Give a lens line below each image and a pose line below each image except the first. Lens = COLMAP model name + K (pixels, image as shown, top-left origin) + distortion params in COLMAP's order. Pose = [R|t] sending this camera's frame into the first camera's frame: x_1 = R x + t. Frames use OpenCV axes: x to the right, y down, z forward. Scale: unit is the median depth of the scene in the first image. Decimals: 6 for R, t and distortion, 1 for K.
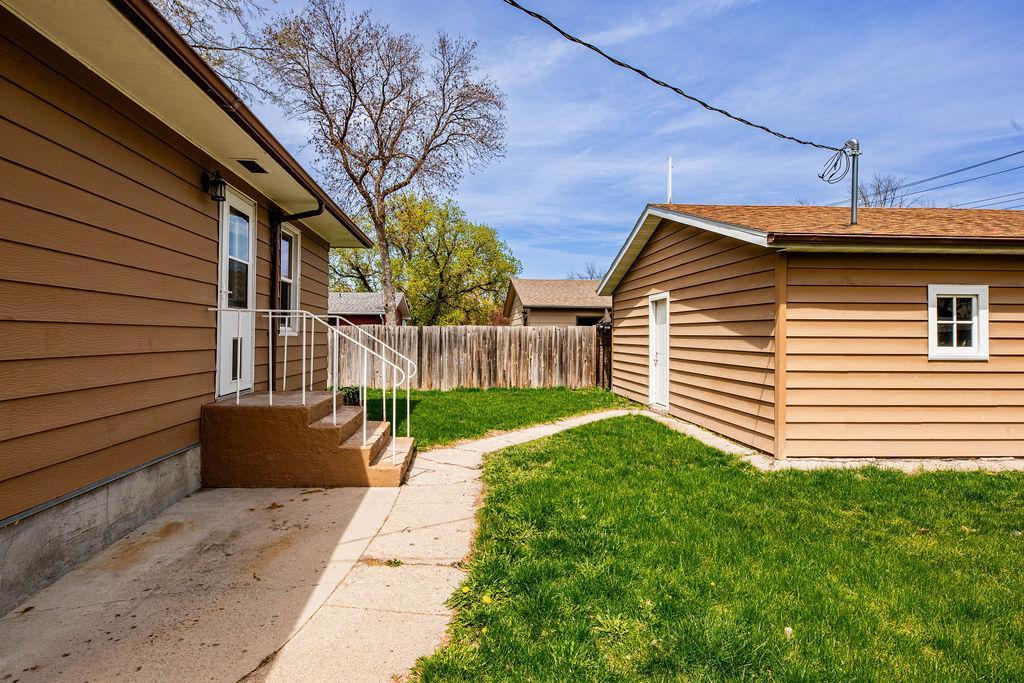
lens RADIAL K [[533.8, 0, 512.3], [0, 533.8, 332.3], [0, 0, 1]] dist [0.009986, 0.000862]
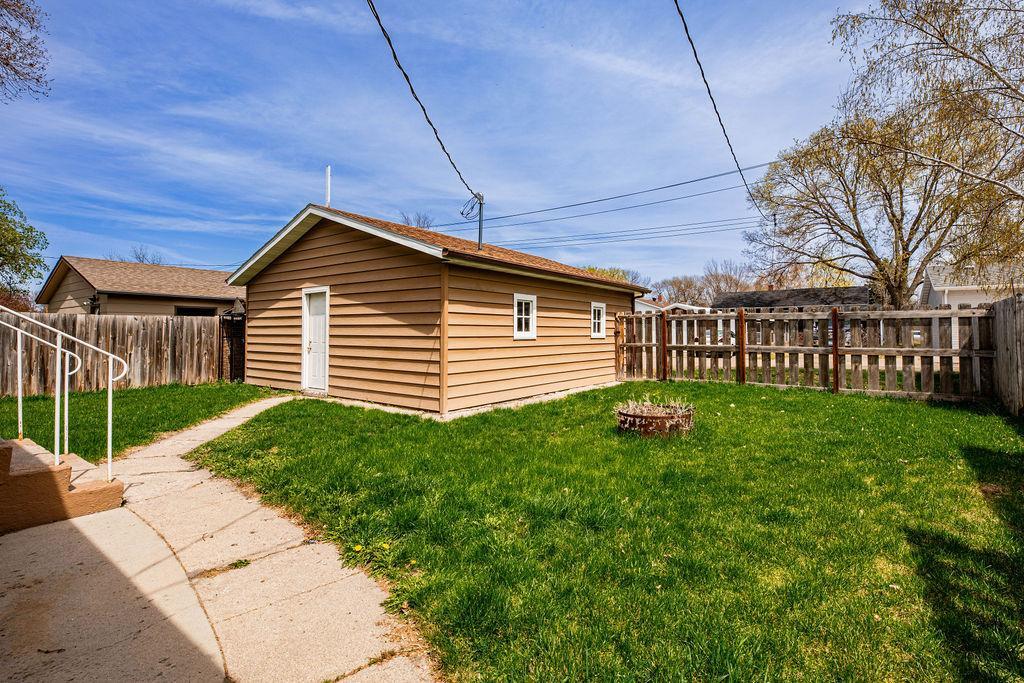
lens RADIAL K [[490.5, 0, 514.0], [0, 490.5, 344.3], [0, 0, 1]] dist [0.003592, -0.000775]
pose [[0.616102, -0.022320, 0.787350, -0.279774], [-0.000005, 0.999598, 0.028341, 0.016699], [-0.787666, -0.017465, 0.615854, 0.060500]]
